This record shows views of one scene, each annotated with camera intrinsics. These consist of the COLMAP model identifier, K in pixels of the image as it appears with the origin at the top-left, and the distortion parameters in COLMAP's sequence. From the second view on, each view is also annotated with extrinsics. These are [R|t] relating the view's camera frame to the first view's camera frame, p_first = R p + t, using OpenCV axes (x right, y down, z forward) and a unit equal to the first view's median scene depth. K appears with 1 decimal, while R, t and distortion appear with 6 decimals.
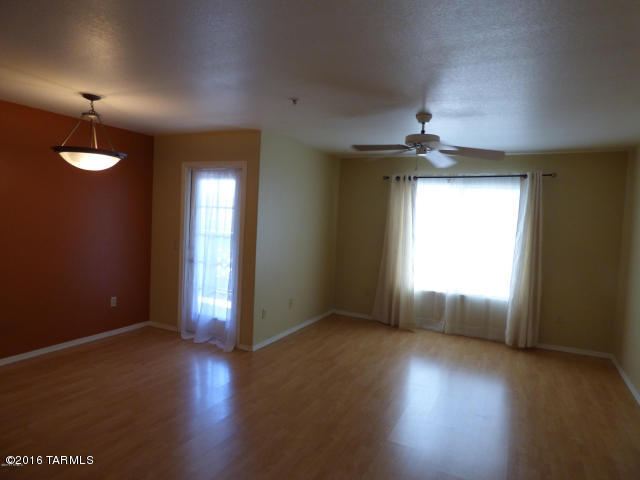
lens RADIAL K [[394.2, 0, 320.0], [0, 394.2, 240.0], [0, 0, 1]] dist [-0.043430, -0.000456]
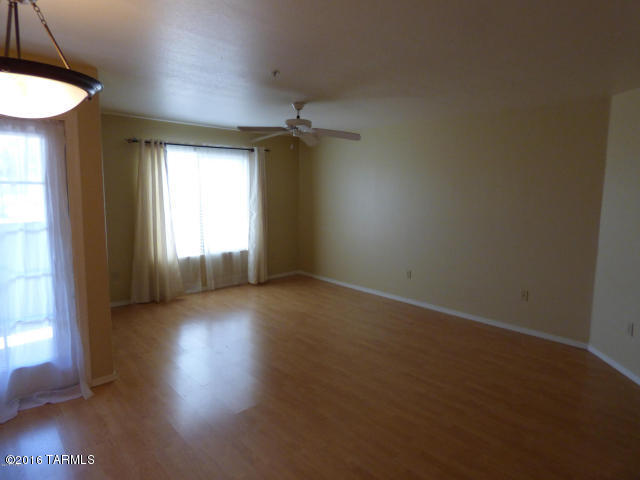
lens RADIAL K [[407.9, 0, 320.0], [0, 407.9, 240.0], [0, 0, 1]] dist [-0.023012, -0.000318]
pose [[0.293266, -0.156993, 0.943053, -0.675314], [0.059463, 0.987510, 0.145902, -0.053433], [-0.954180, 0.013289, 0.298938, 0.382656]]
